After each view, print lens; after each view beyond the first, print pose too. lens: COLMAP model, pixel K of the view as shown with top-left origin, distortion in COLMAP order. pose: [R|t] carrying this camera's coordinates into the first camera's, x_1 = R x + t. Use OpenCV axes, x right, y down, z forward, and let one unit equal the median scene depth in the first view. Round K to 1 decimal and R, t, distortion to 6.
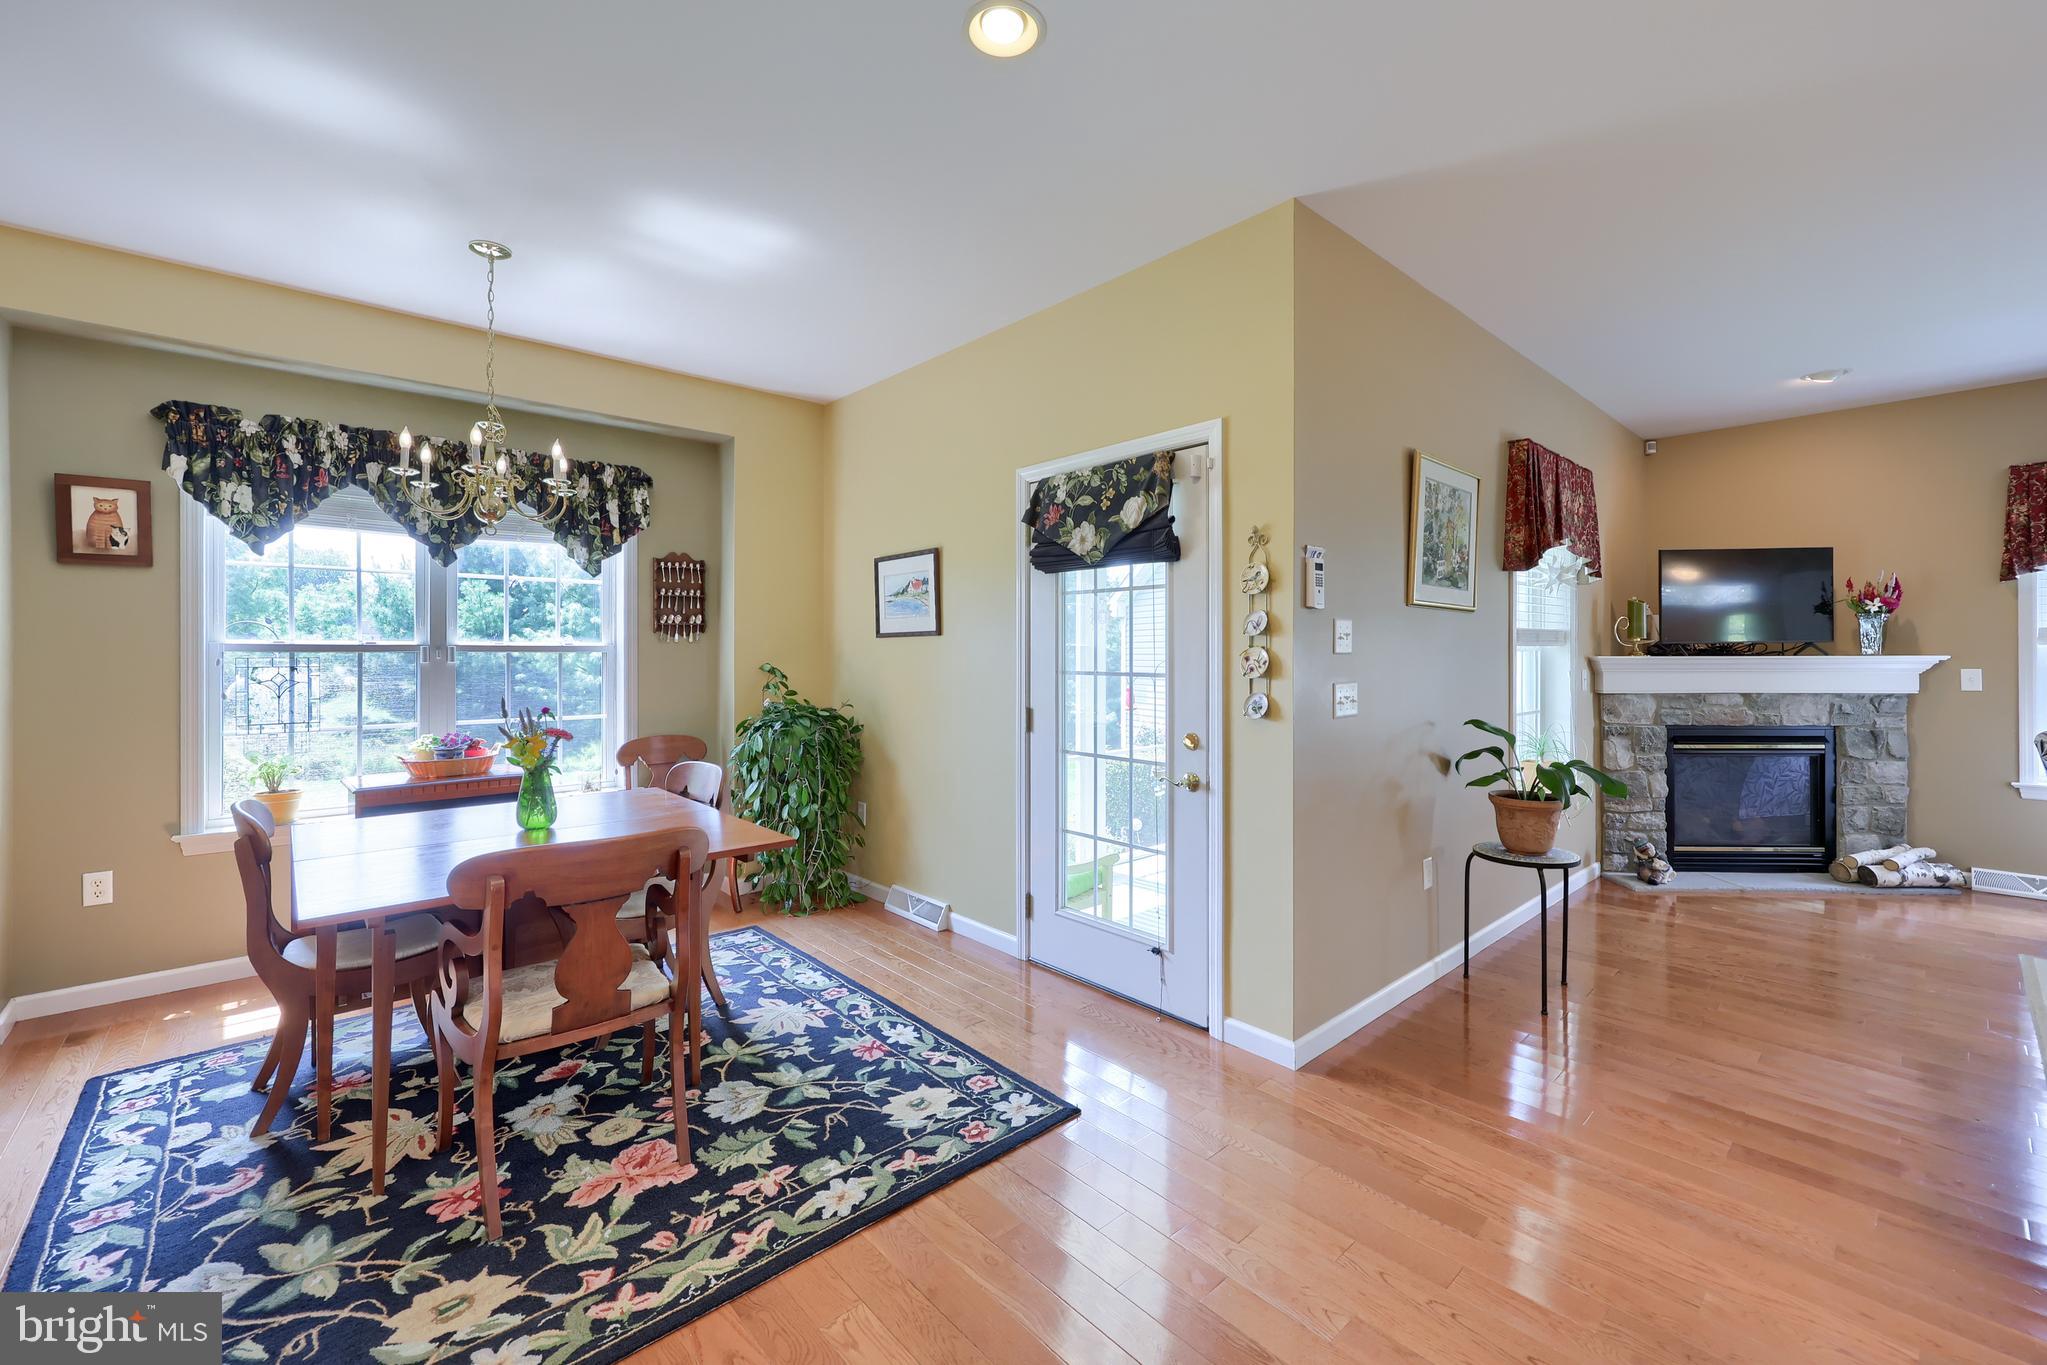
lens RADIAL K [[776.4, 0, 955.3], [0, 776.4, 660.9], [0, 0, 1]] dist [0.000527, 0.000108]
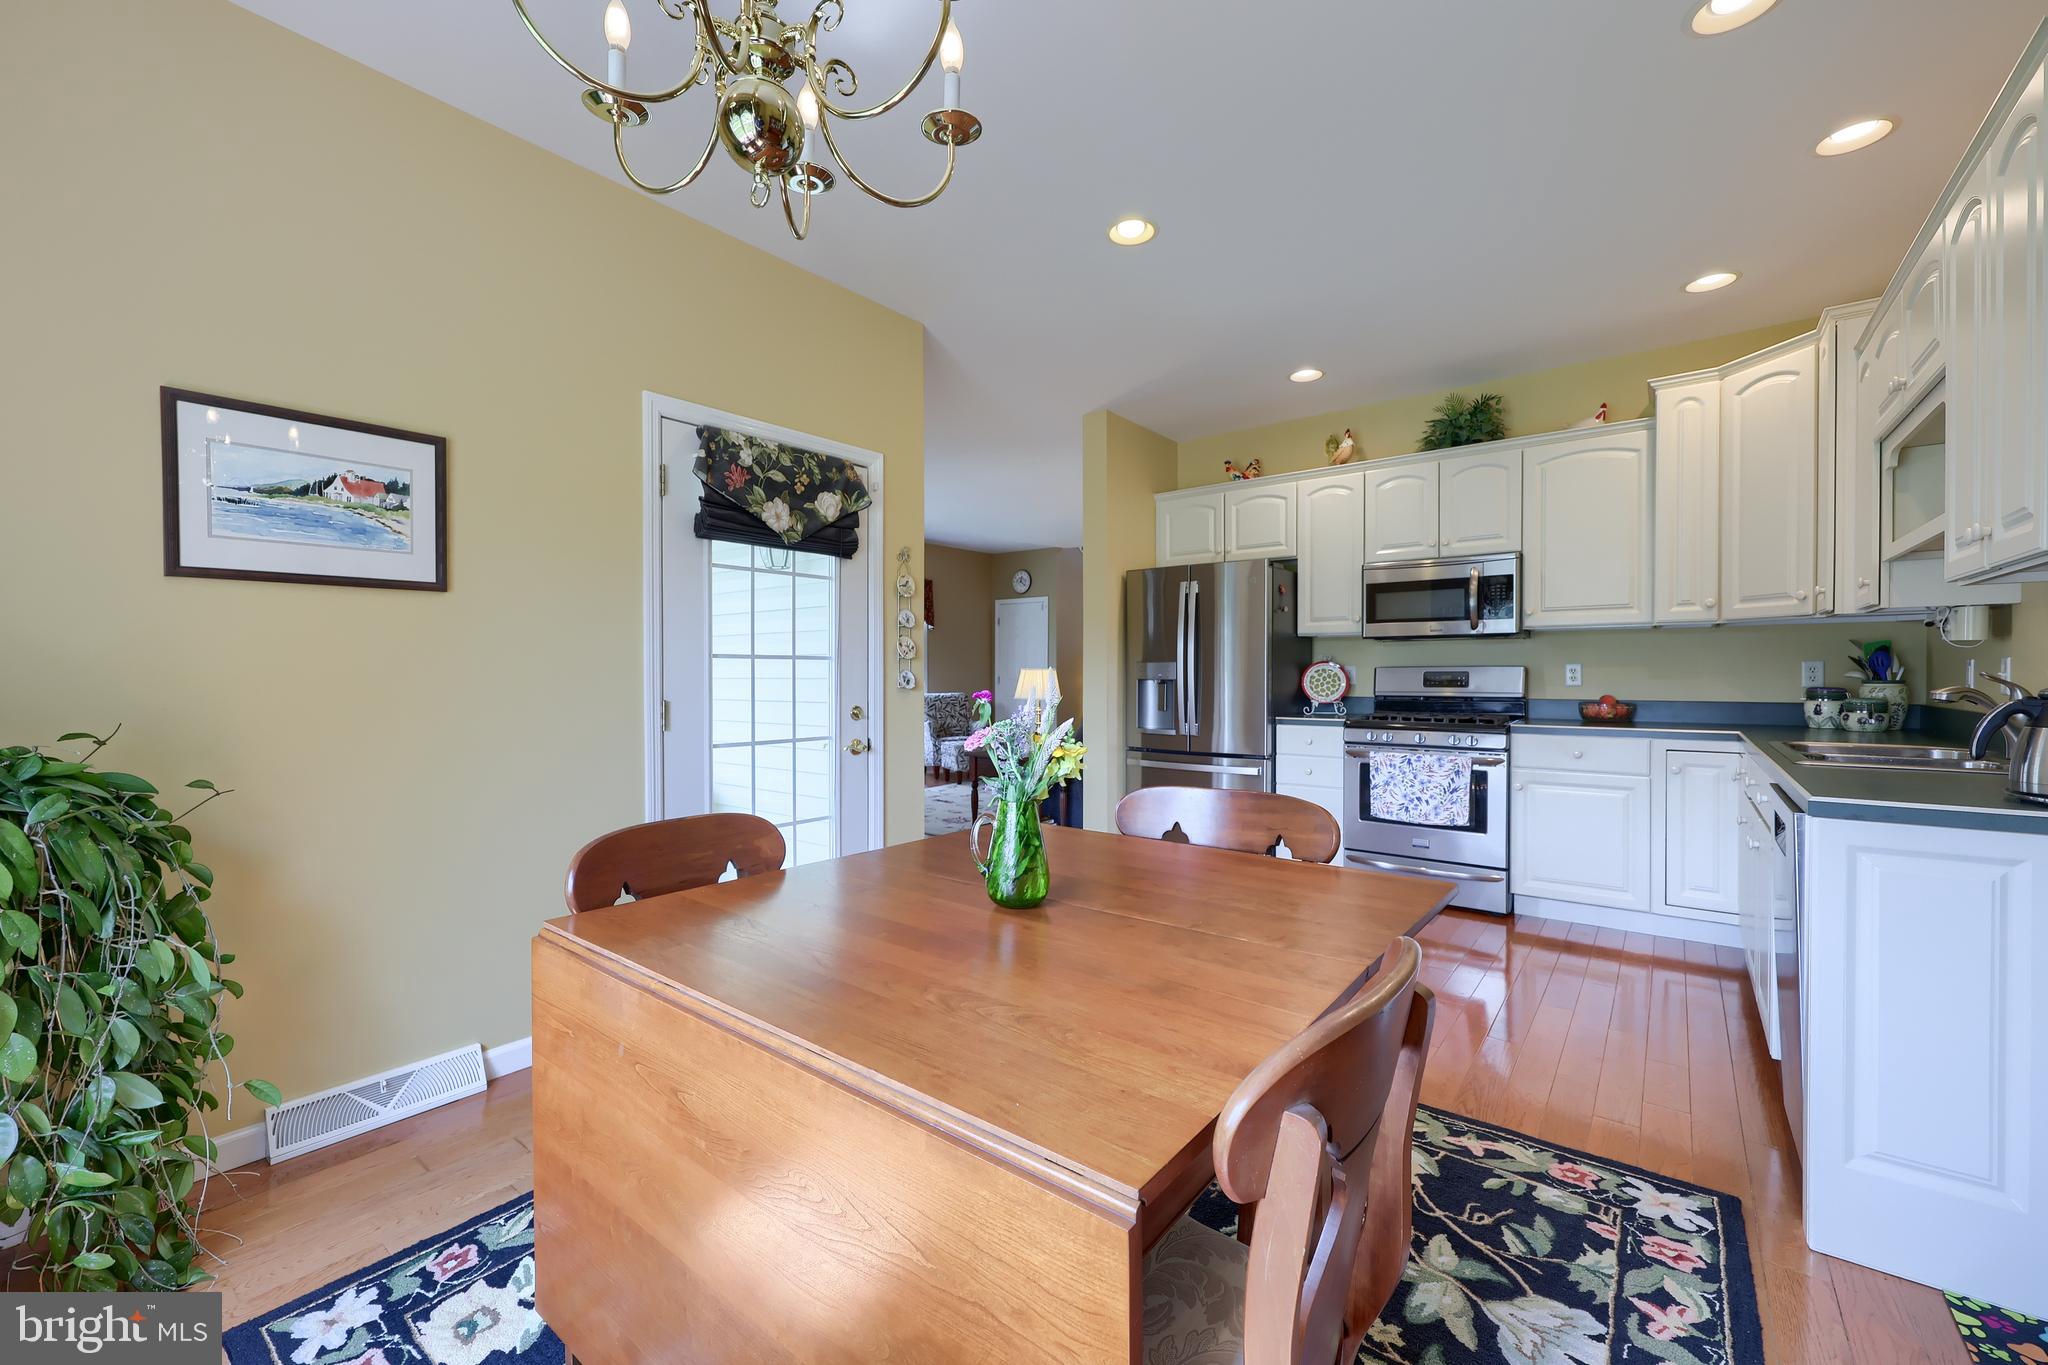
lens RADIAL K [[828.5, 0, 1023.7], [0, 828.5, 698.4], [0, 0, 1]] dist [-0.001315, -0.000241]
pose [[-0.179596, -0.028219, 0.983336, -0.920174], [0.010928, 0.999470, 0.030678, 0.041369], [-0.983680, 0.016256, -0.179192, 0.904034]]
